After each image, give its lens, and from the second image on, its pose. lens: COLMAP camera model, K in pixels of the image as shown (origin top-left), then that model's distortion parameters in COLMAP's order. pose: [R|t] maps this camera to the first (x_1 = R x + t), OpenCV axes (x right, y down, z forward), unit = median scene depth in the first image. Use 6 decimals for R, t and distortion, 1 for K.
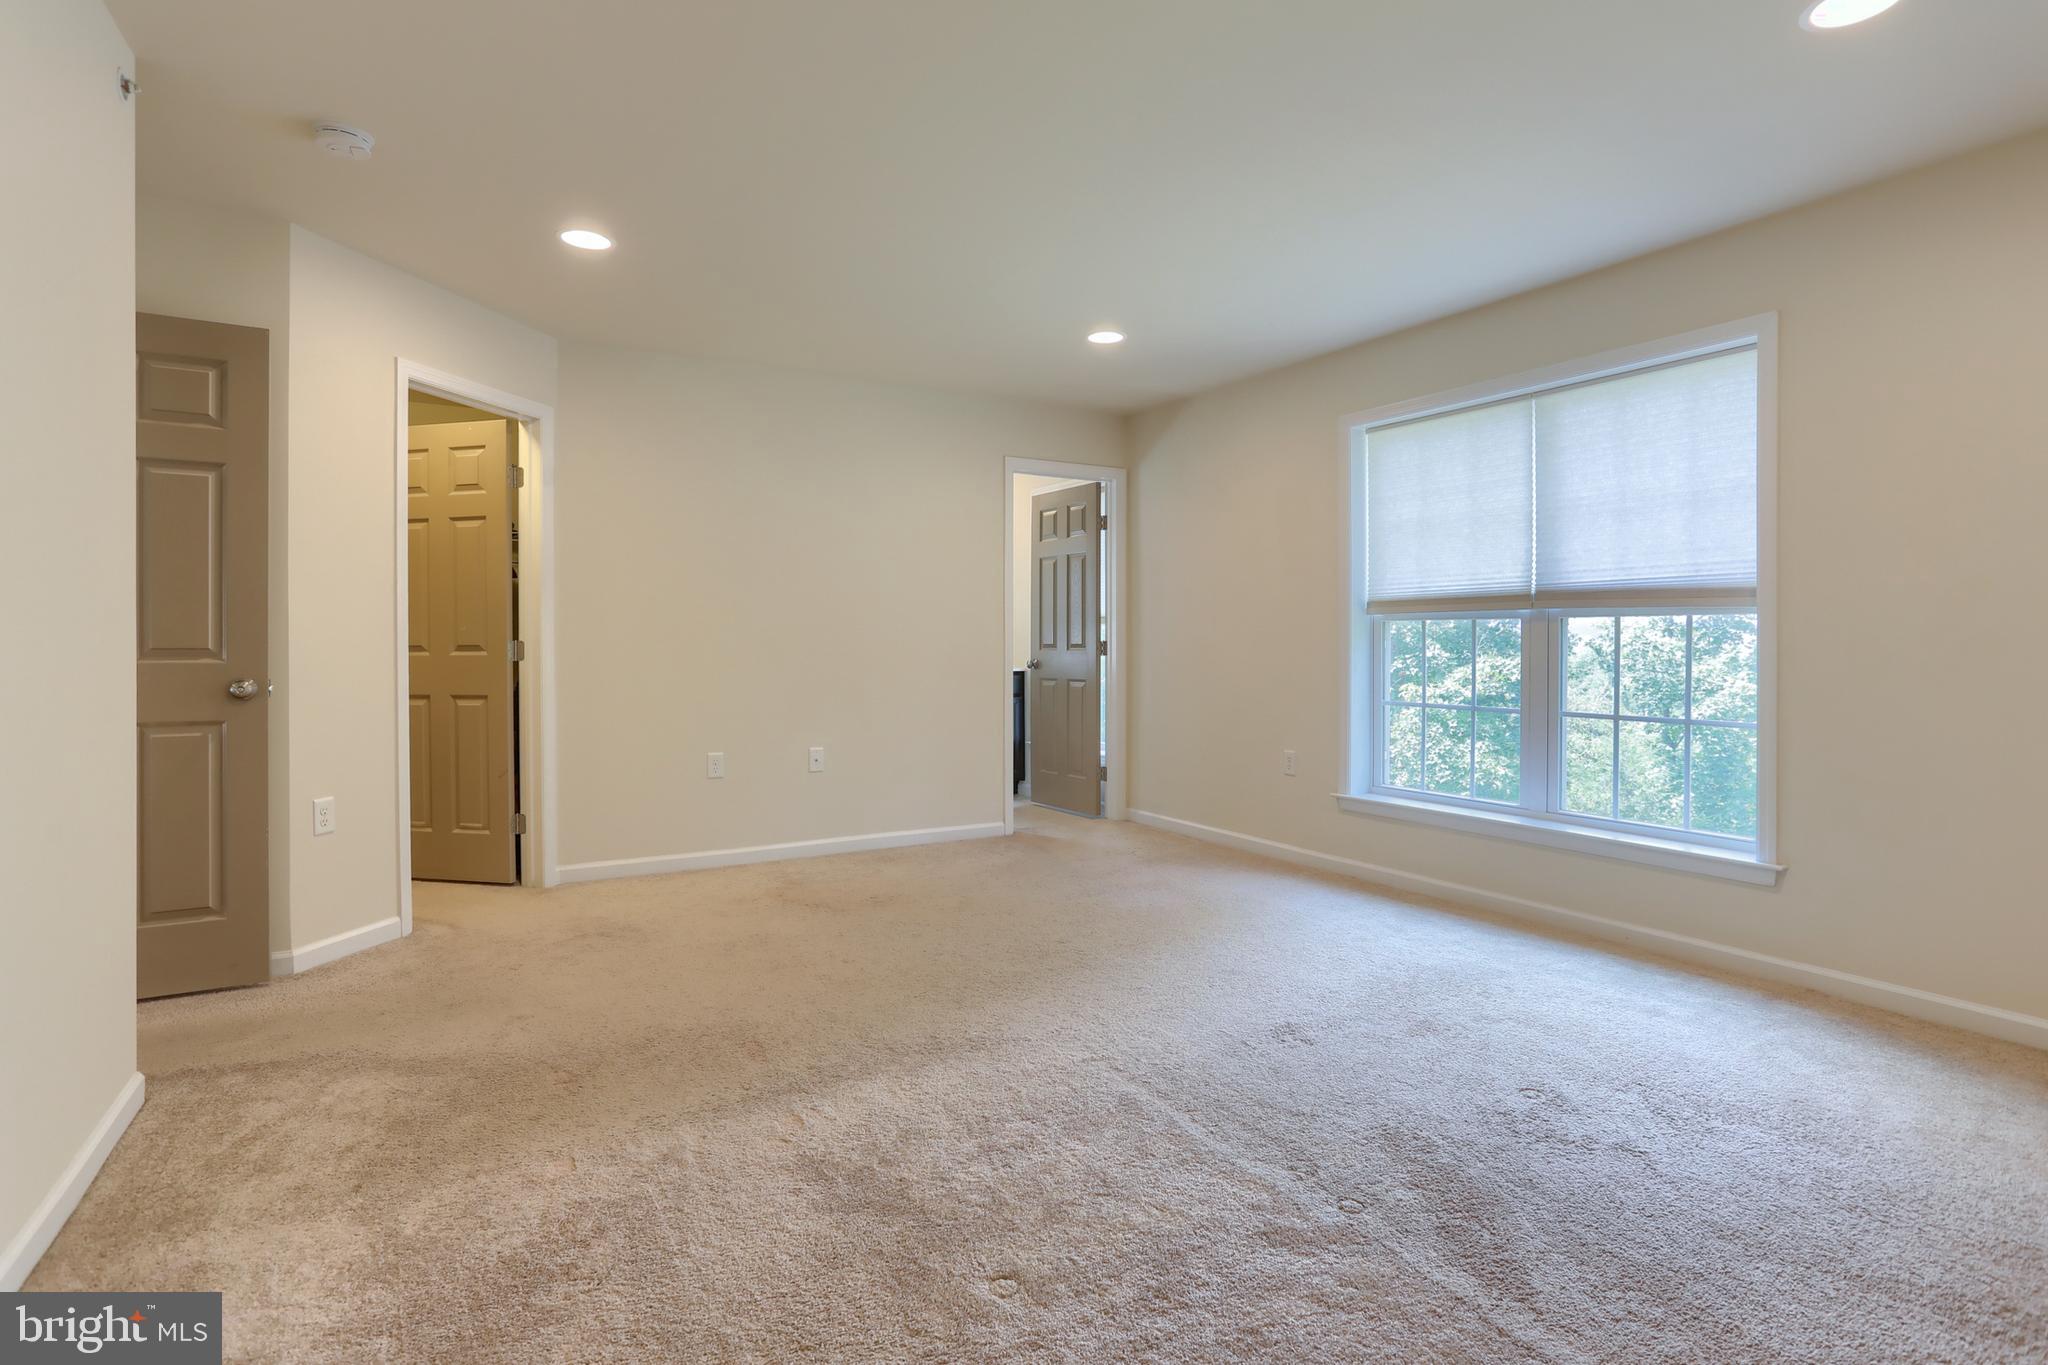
lens RADIAL K [[1046.8, 0, 1038.4], [0, 1046.8, 657.6], [0, 0, 1]] dist [-0.069203, 0.044448]
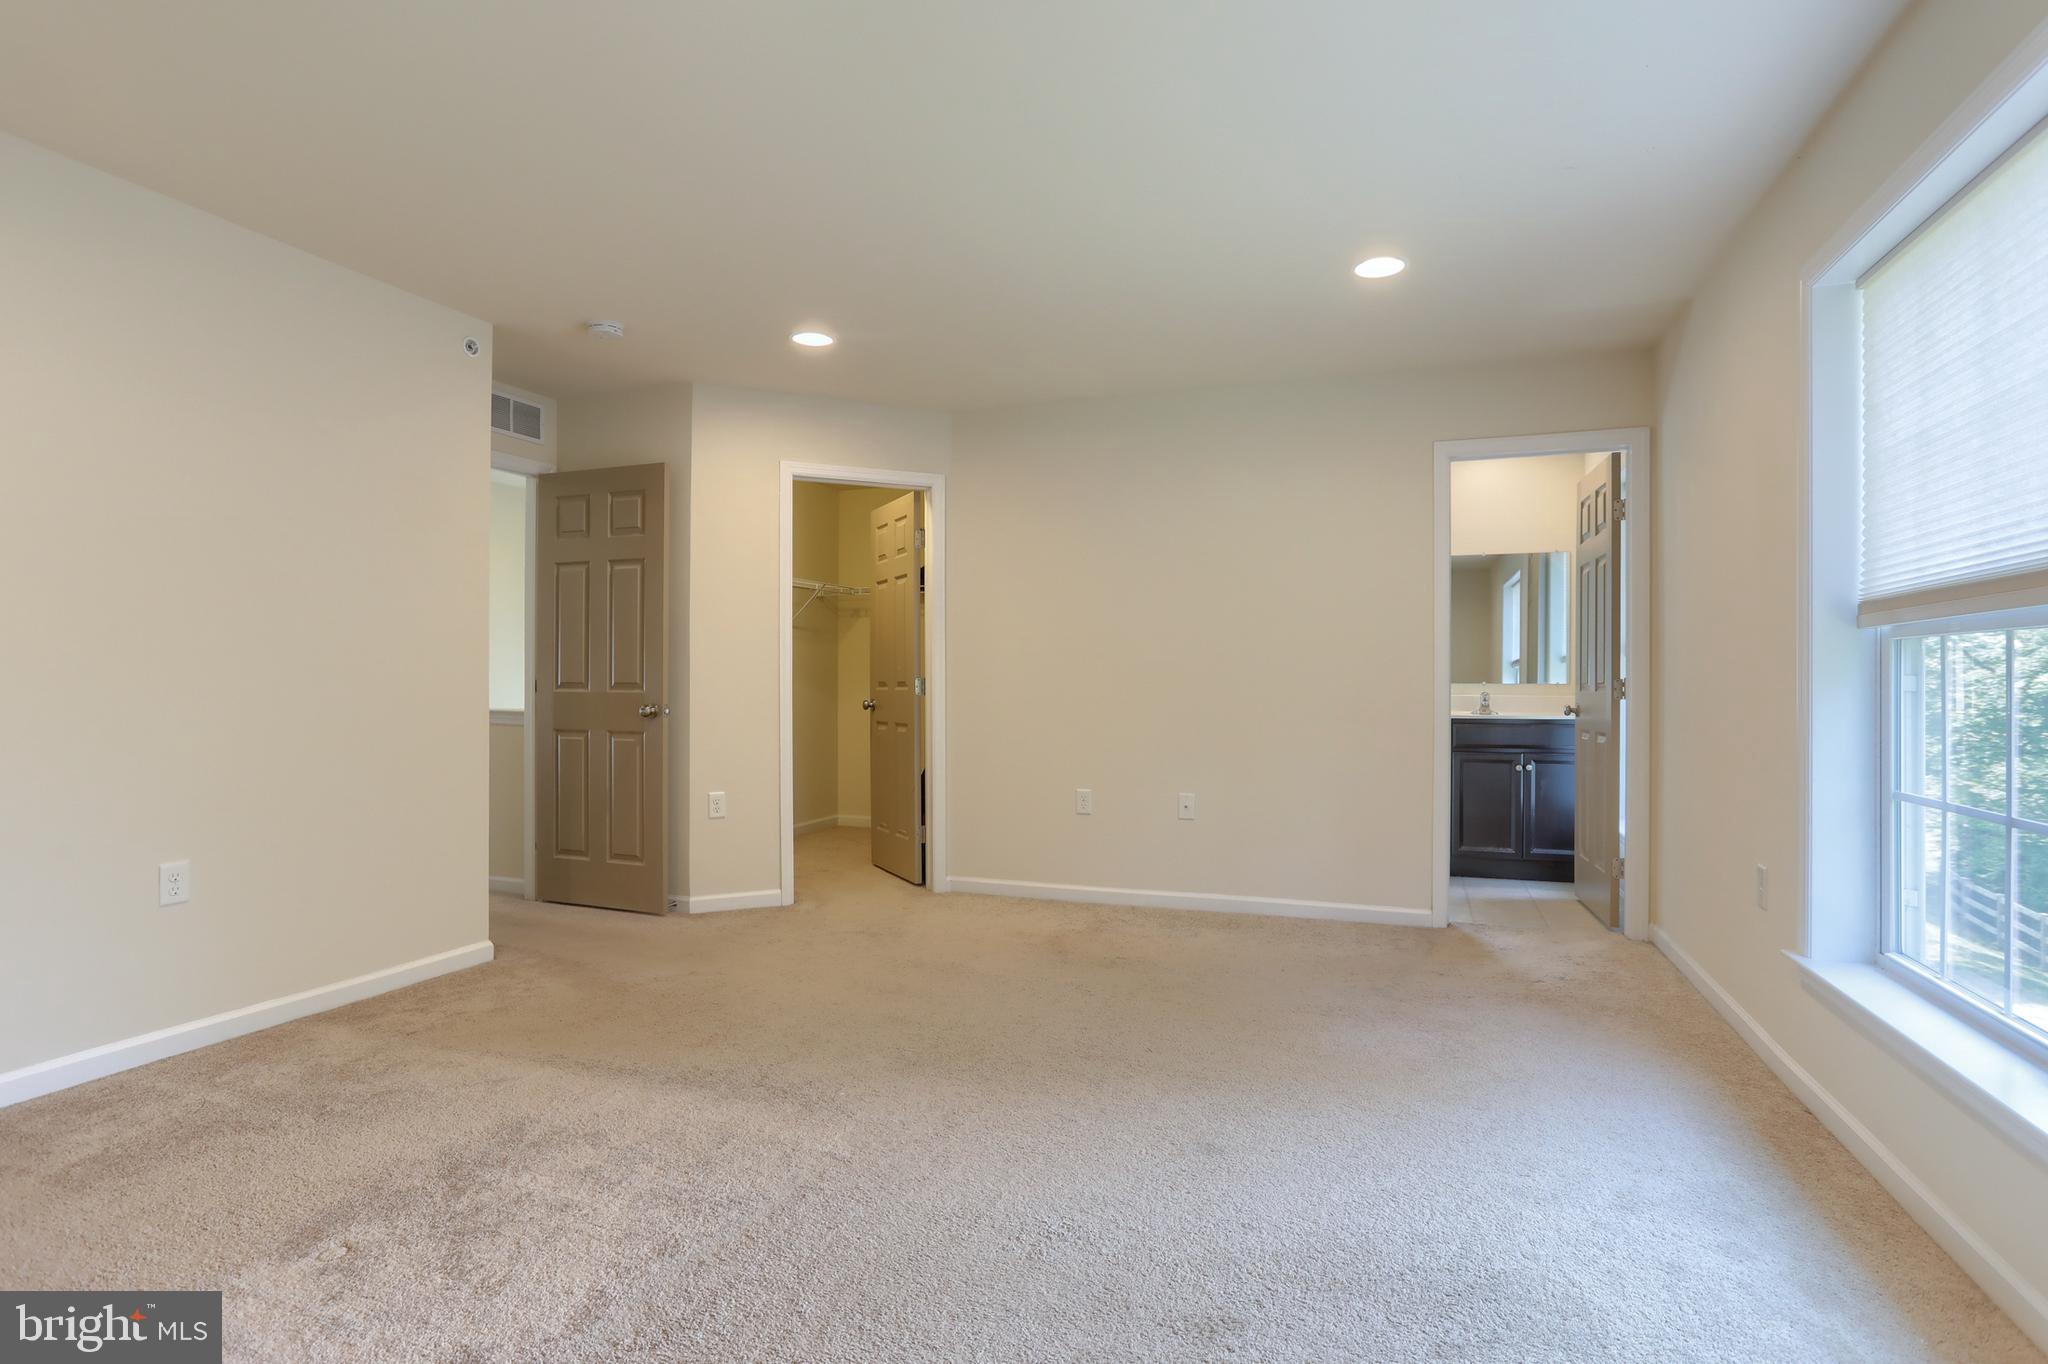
lens RADIAL K [[1050.3, 0, 1024.0], [0, 1050.3, 682.0], [0, 0, 1]] dist [-0.044055, 0.000797]
pose [[0.601326, -0.000386, -0.799004, 0.613800], [-0.013908, 0.999843, -0.010950, -0.000842], [0.798883, 0.017697, 0.601226, 0.436542]]
